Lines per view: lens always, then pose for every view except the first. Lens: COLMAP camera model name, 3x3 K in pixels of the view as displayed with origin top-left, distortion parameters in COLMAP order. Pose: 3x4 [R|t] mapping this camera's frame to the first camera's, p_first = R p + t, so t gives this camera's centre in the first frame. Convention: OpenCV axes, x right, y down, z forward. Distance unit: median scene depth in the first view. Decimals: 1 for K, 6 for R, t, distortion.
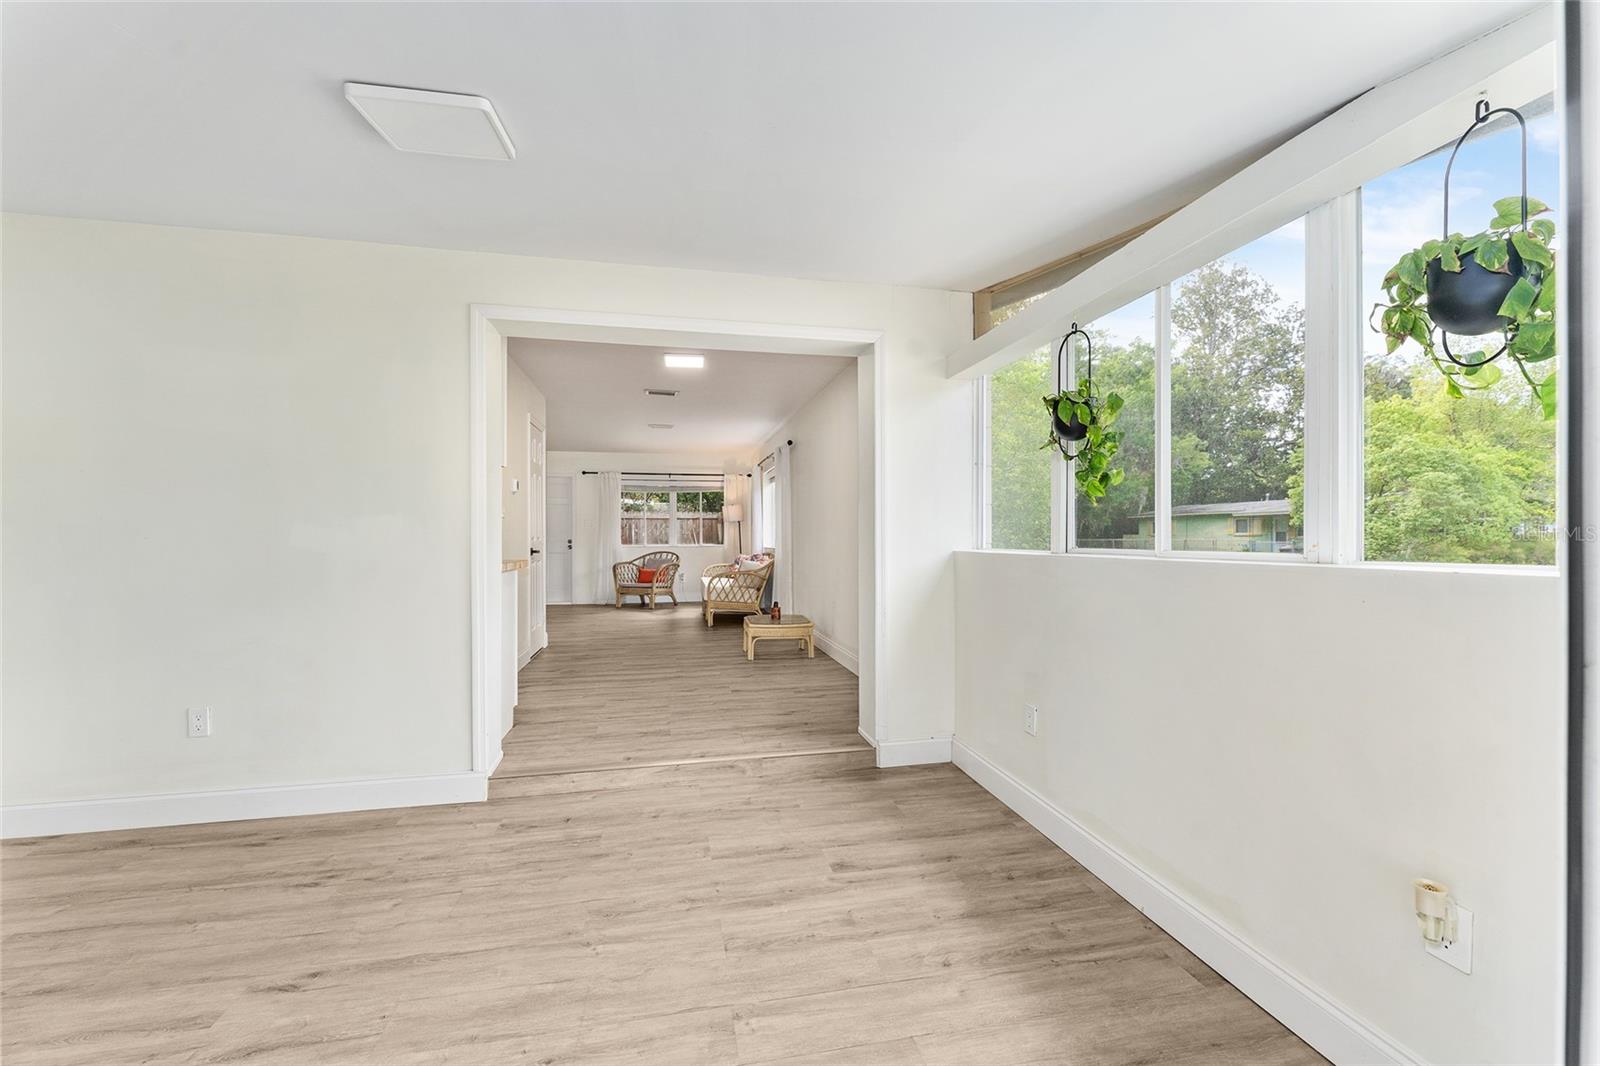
lens RADIAL K [[642.0, 0, 797.4], [0, 642.0, 537.7], [0, 0, 1]] dist [-0.000176, -0.000740]
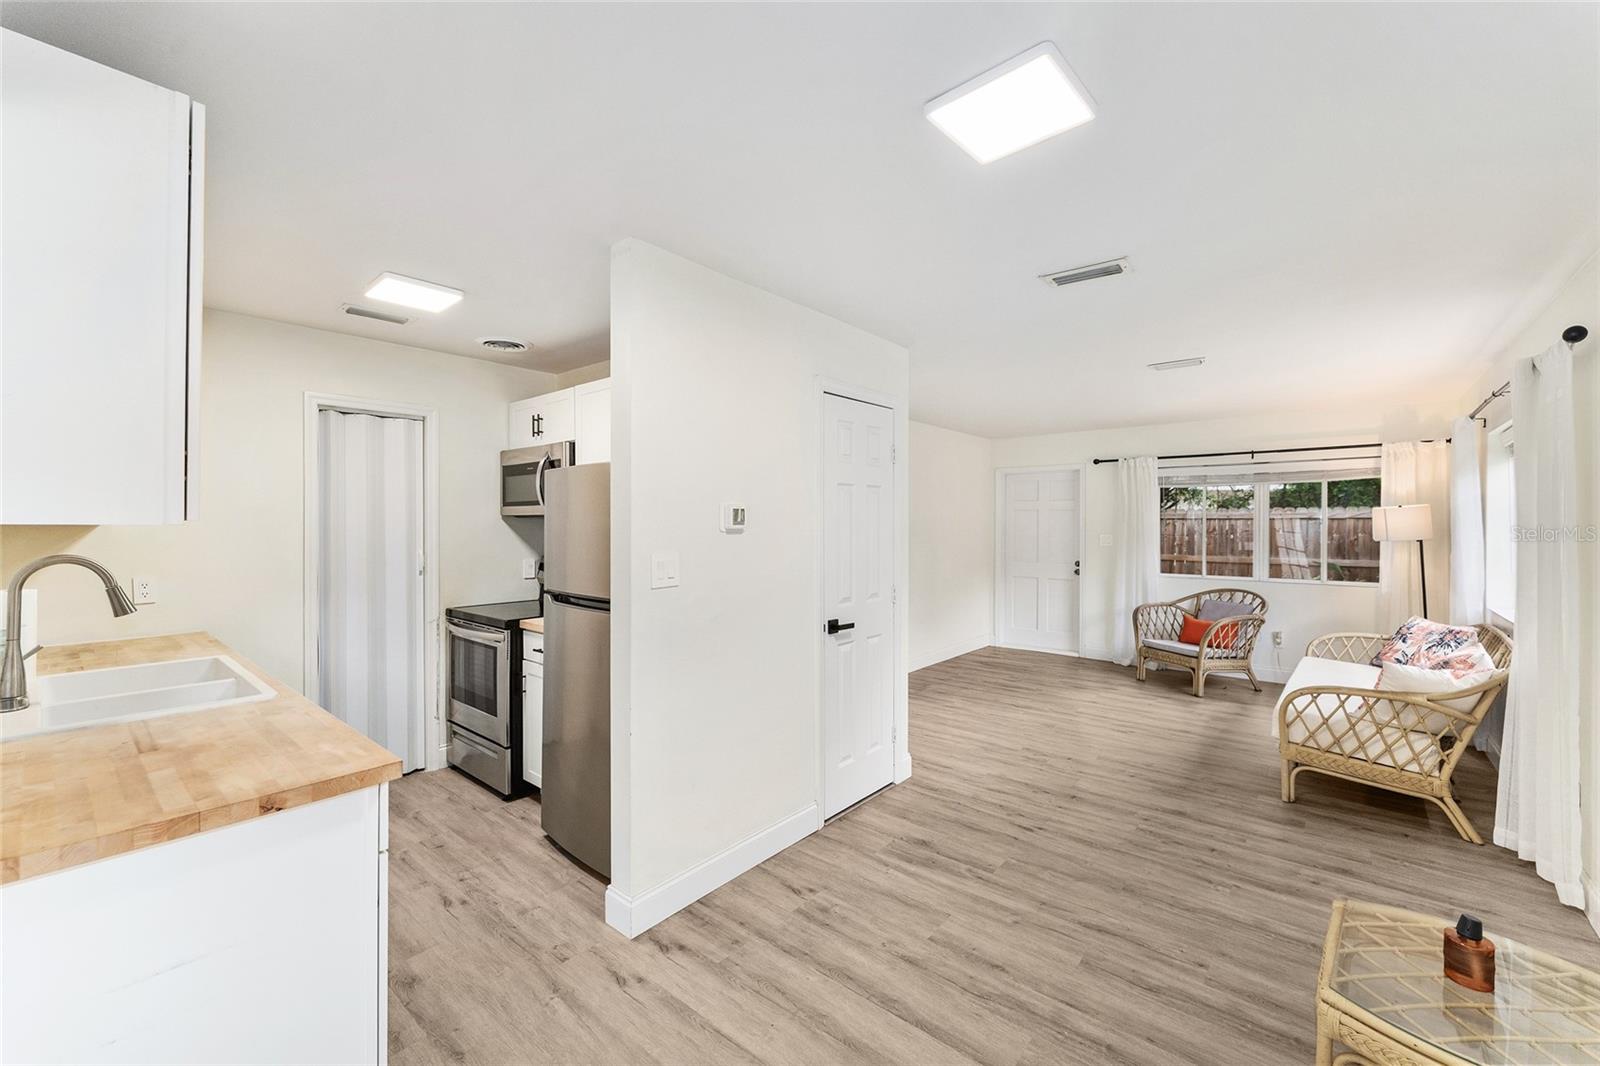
lens RADIAL K [[642.0, 0, 795.8], [0, 642.0, 524.6], [0, 0, 1]] dist [-0.000176, -0.000740]
pose [[0.610102, 0.004578, -0.792310, 0.003331], [-0.004532, 0.999987, 0.002288, -0.036190], [0.792310, 0.002195, 0.610115, 0.349765]]
